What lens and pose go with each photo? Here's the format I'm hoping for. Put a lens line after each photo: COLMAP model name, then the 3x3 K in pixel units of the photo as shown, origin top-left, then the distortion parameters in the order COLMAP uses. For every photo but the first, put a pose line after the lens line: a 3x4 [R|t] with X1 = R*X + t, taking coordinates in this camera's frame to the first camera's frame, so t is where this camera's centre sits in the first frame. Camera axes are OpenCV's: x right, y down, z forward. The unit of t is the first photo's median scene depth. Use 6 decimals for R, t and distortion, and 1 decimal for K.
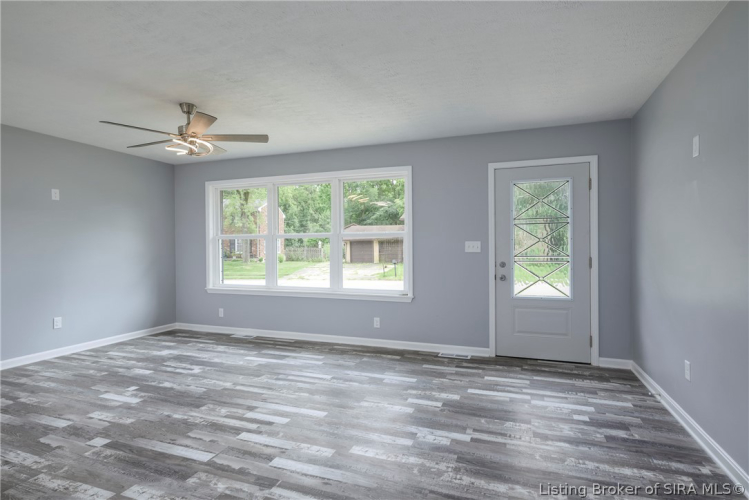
lens RADIAL K [[385.3, 0, 378.5], [0, 385.3, 247.6], [0, 0, 1]] dist [-0.000666, -0.000452]
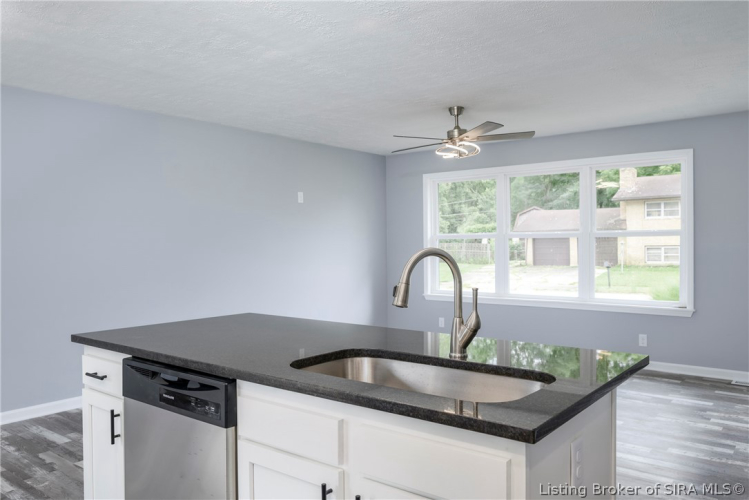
lens RADIAL K [[570.6, 0, 378.3], [0, 570.6, 249.6], [0, 0, 1]] dist [-0.006101, -0.002327]
pose [[0.949738, -0.000188, -0.313046, -0.207894], [0.004163, 0.999919, 0.012032, -0.022006], [0.313019, -0.012731, 0.949662, -0.431548]]
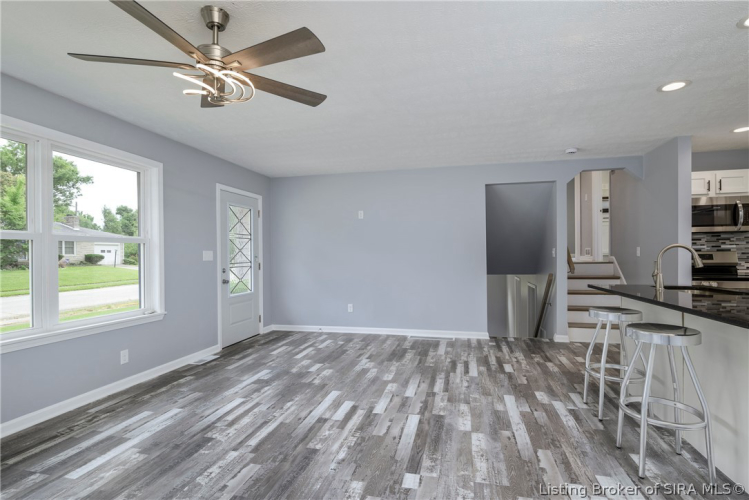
lens RADIAL K [[371.4, 0, 378.8], [0, 371.4, 254.5], [0, 0, 1]] dist [0.000920, -0.001043]
pose [[-0.125612, 0.005613, 0.992064, -1.014767], [0.008220, 0.999956, -0.004617, 0.003643], [-0.992045, 0.007575, -0.125652, 0.772020]]
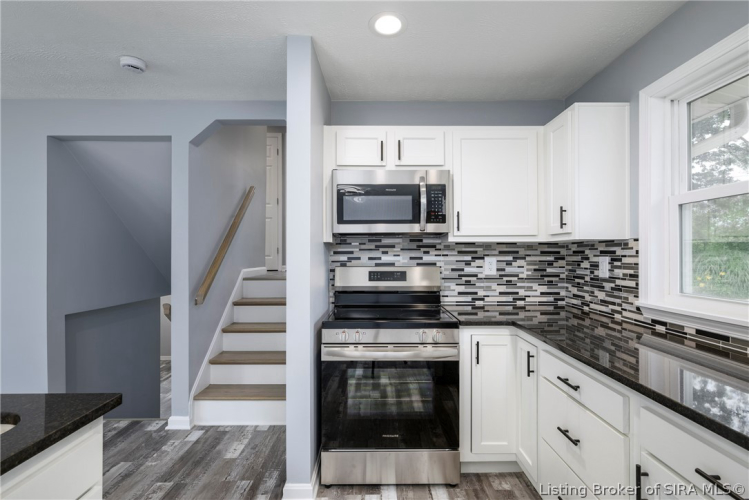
lens RADIAL K [[349.0, 0, 378.2], [0, 349.0, 249.9], [0, 0, 1]] dist [0.000019, -0.000715]
pose [[-0.356642, 0.016195, 0.934101, -0.546914], [0.000835, 0.999855, -0.017017, -0.025152], [-0.934241, -0.005289, -0.356604, -0.201046]]
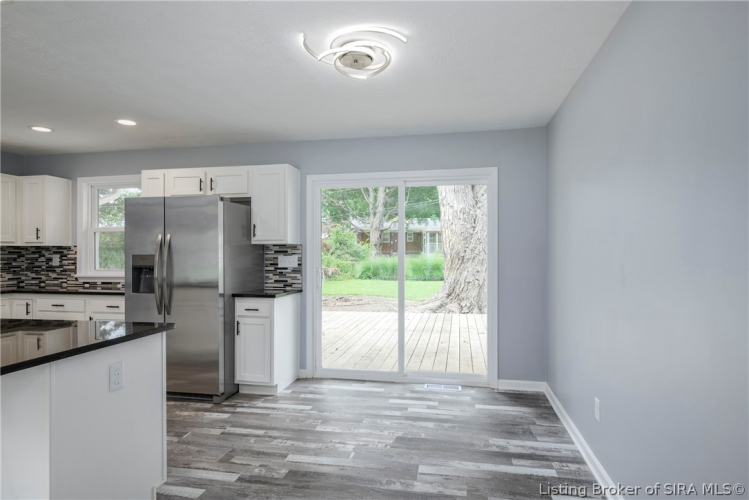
lens RADIAL K [[415.2, 0, 379.9], [0, 415.2, 253.7], [0, 0, 1]] dist [-0.004002, 0.001504]
pose [[-0.986028, 0.008264, -0.166373, -0.935844], [0.008227, 0.999966, 0.000911, -0.019170], [0.166375, -0.000471, -0.986062, 0.719974]]
